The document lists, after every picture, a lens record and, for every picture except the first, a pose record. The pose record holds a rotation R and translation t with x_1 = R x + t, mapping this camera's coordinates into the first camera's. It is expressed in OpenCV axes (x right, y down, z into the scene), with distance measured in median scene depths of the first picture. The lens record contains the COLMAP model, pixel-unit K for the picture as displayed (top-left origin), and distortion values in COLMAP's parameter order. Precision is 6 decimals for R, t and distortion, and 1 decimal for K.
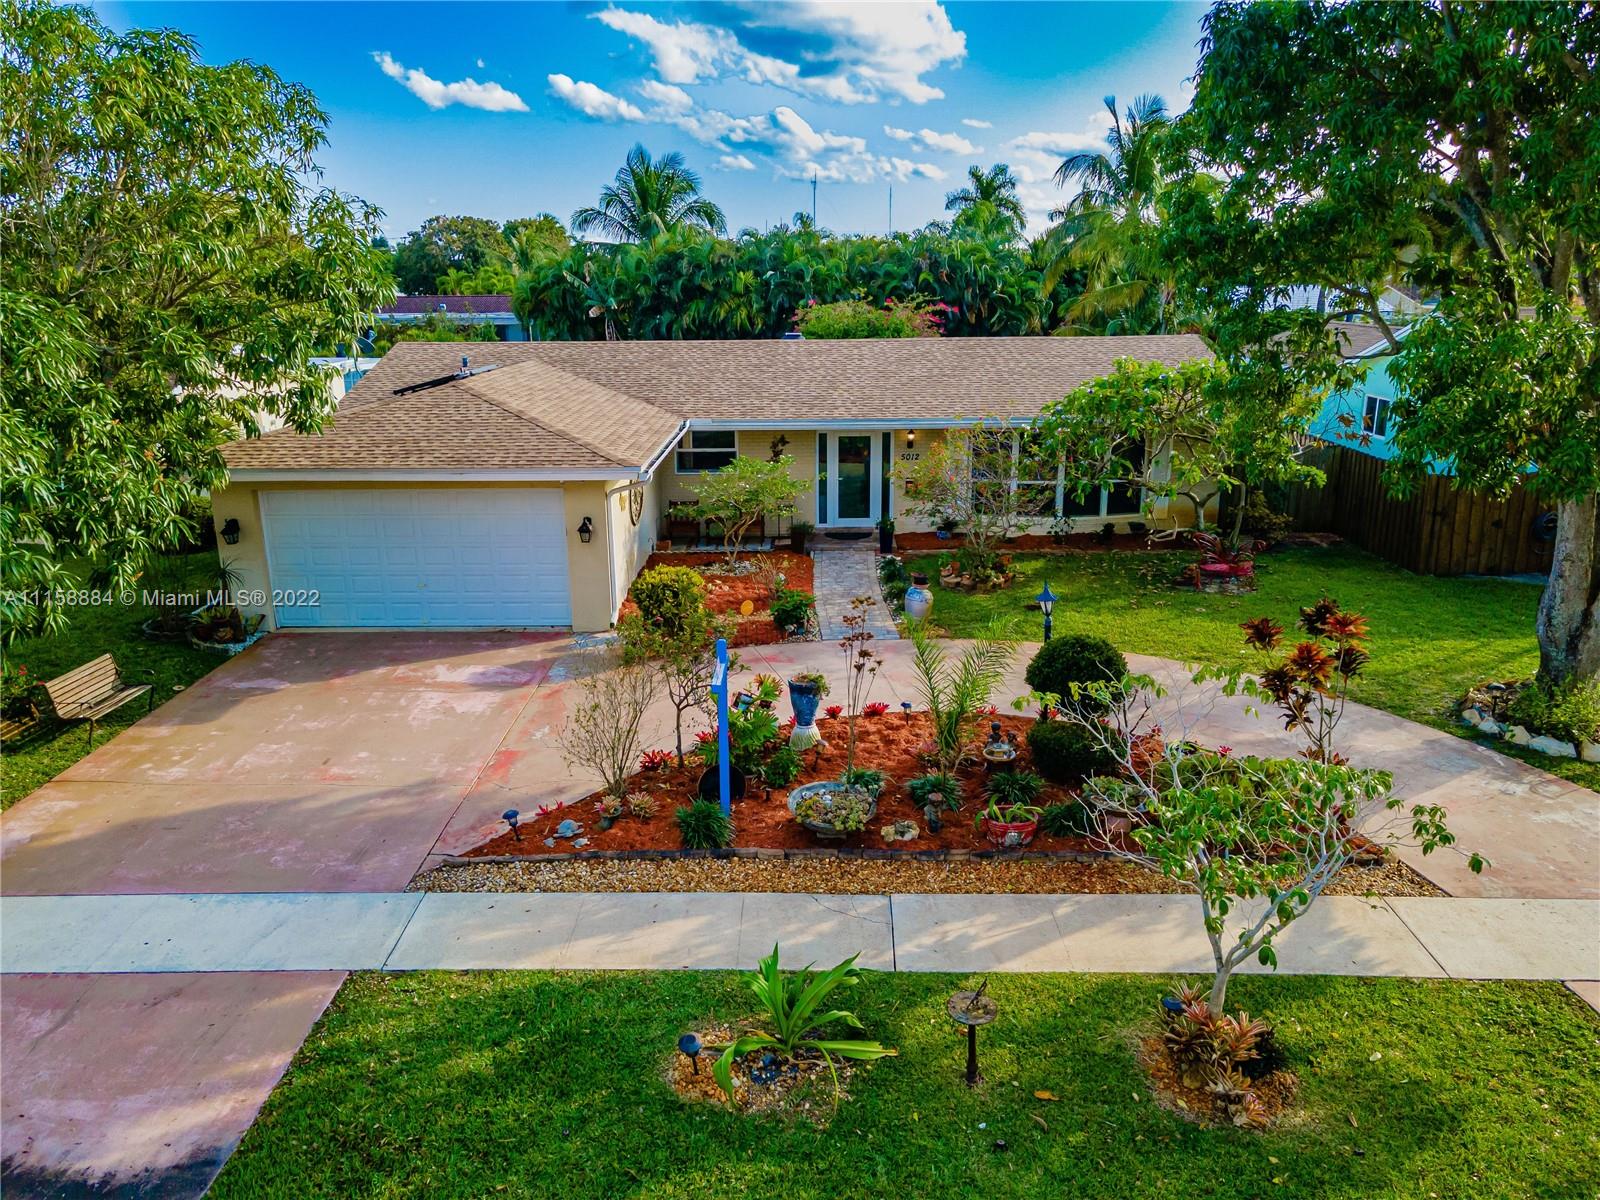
lens RADIAL K [[1232.8, 0, 800.0], [0, 1232.8, 600.0], [0, 0, 1]] dist [0.140719, 0.000993]
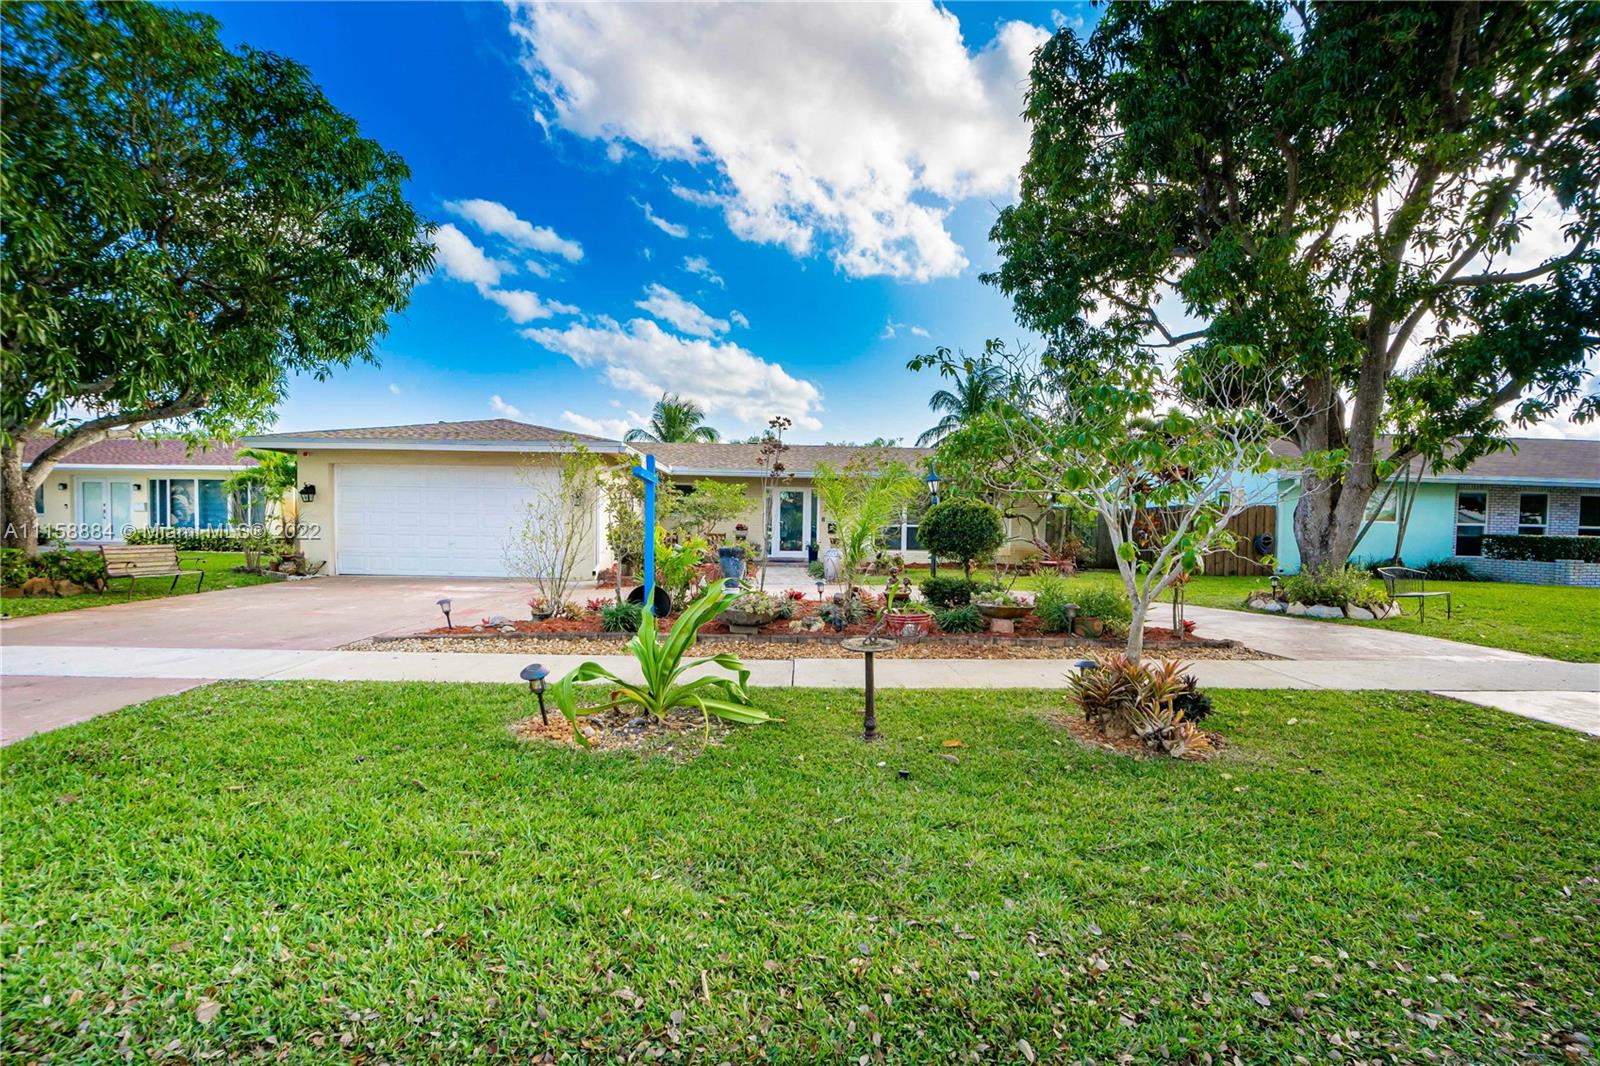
lens RADIAL K [[754.3, 0, 812.2], [0, 754.3, 554.9], [0, 0, 1]] dist [-0.000028, 0.000059]
pose [[0.998377, 0.027147, 0.050069, 0.043780], [-0.014208, 0.970017, -0.242620, 0.246765], [-0.055154, 0.241515, 0.968828, 0.302523]]
